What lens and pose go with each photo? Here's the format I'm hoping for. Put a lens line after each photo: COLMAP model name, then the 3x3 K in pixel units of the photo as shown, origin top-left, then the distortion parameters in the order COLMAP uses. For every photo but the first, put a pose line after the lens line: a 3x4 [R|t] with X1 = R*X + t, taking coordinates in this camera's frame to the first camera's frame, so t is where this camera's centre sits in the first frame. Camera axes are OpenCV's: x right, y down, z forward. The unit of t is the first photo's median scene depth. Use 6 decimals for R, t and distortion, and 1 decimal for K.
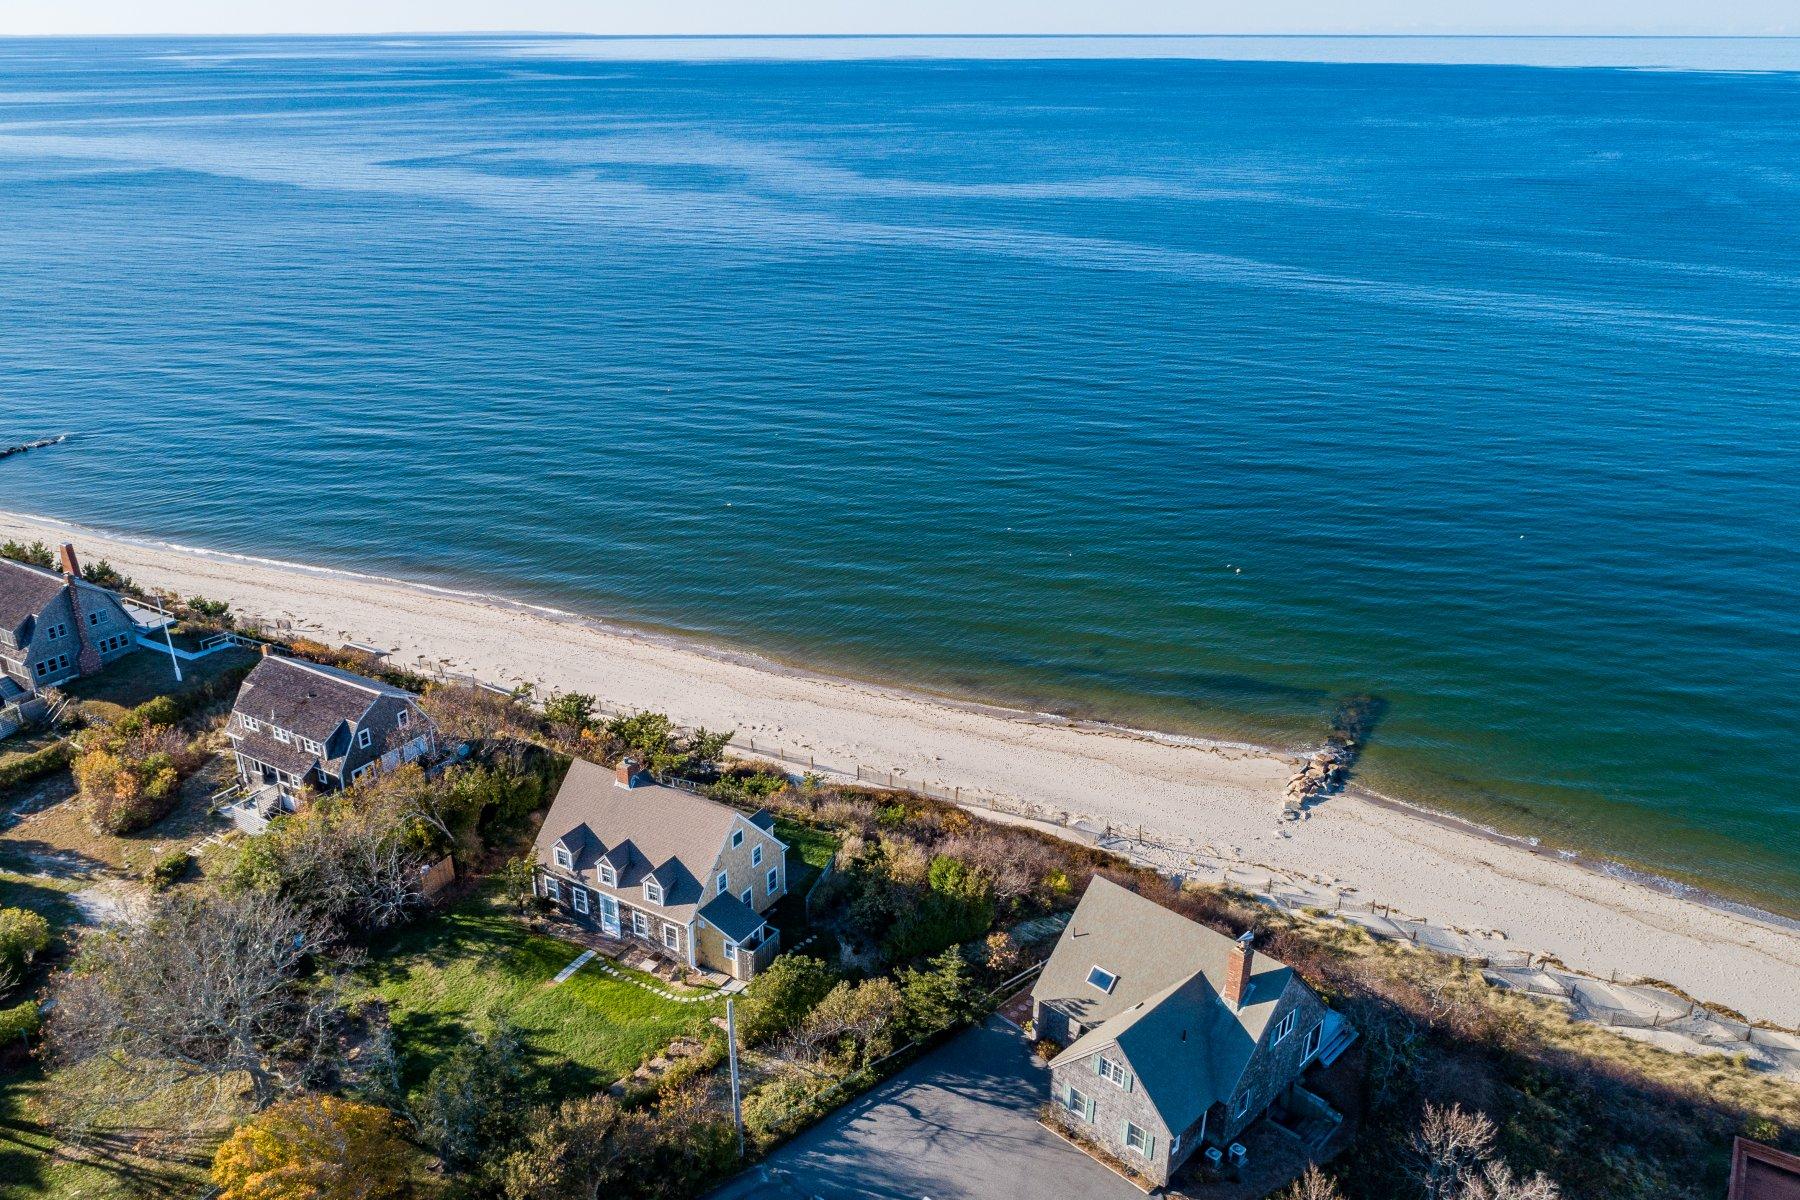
lens RADIAL K [[1367.7, 0, 955.5], [0, 1367.7, 597.9], [0, 0, 1]] dist [-0.006486, -0.001233]
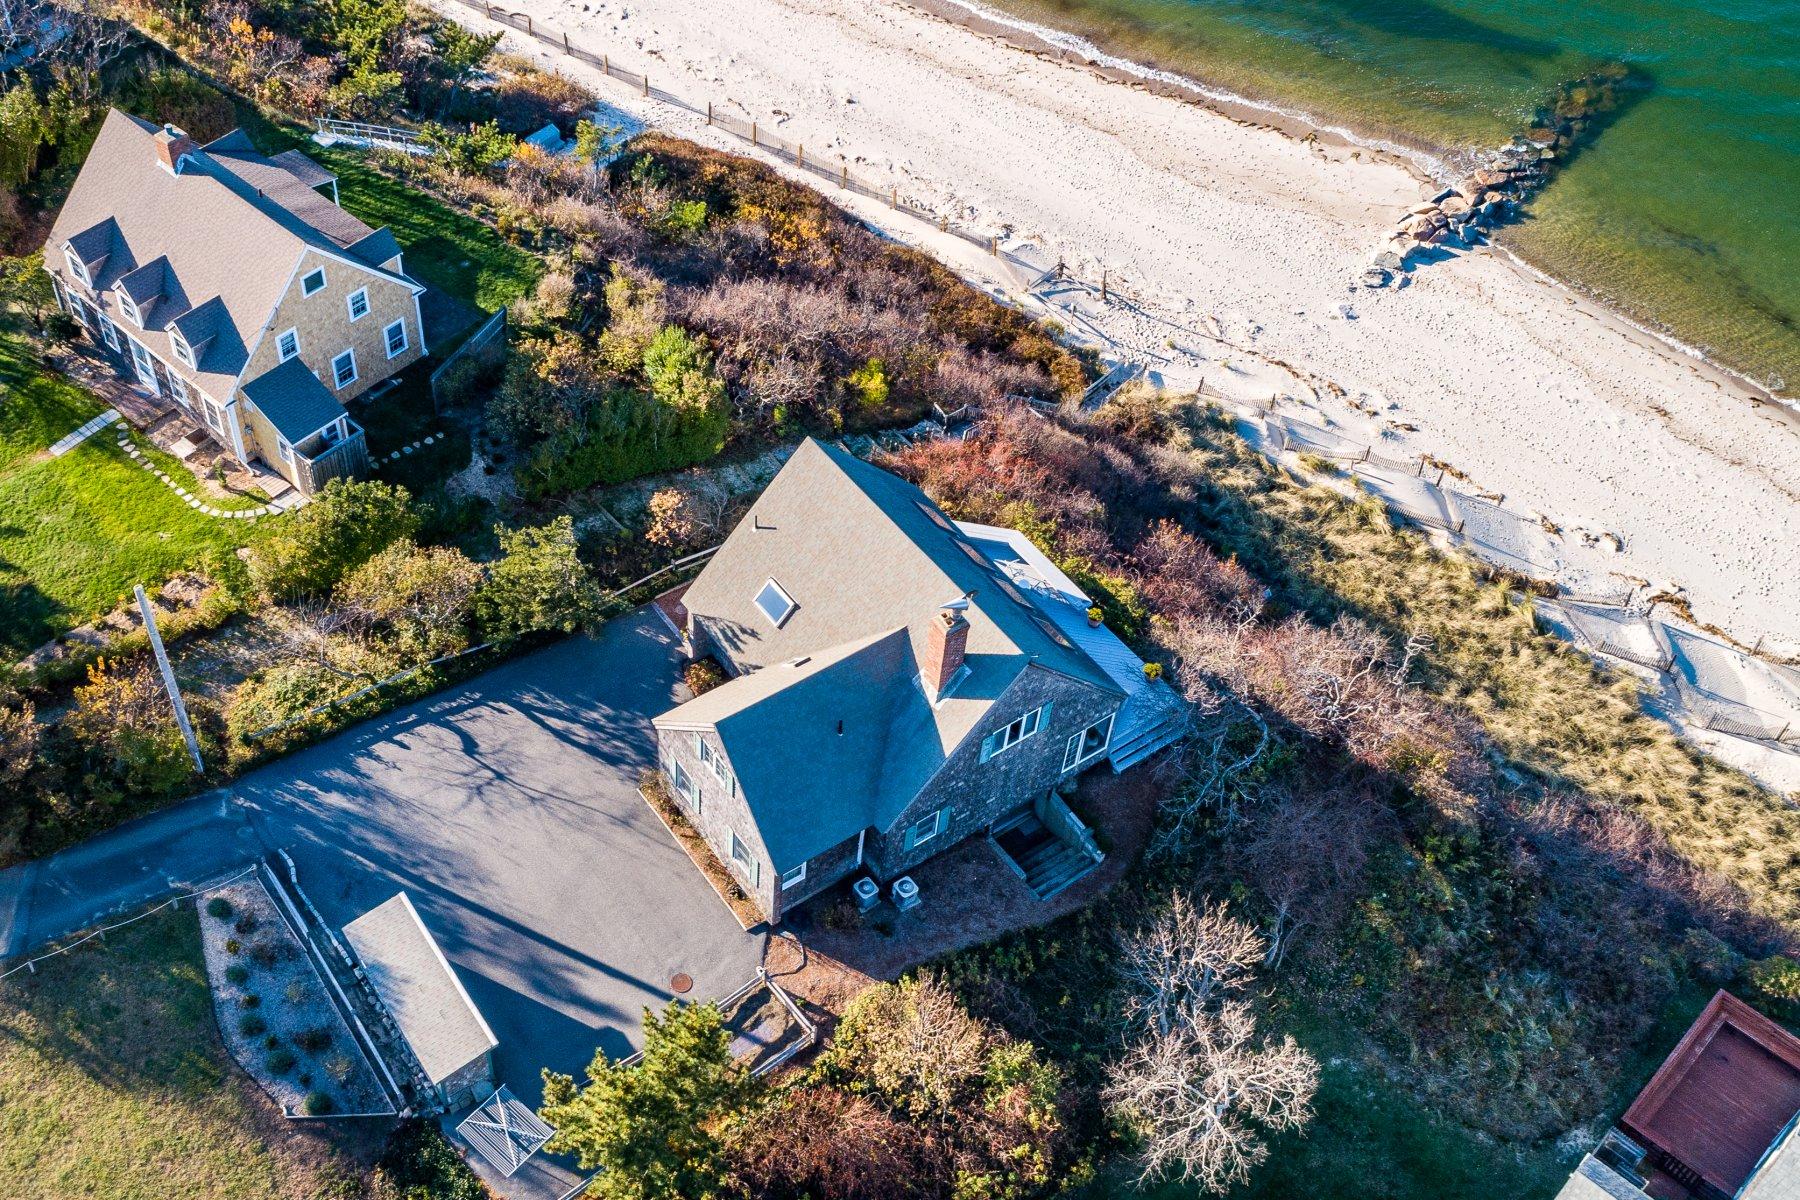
lens RADIAL K [[1965.0, 0, 898.2], [0, 1965.0, 559.3], [0, 0, 1]] dist [-0.008292, -0.001903]
pose [[0.977567, 0.162262, -0.134291, 0.277048], [-0.090325, 0.898940, 0.428659, -0.138883], [0.190274, -0.406913, 0.893430, 0.184537]]
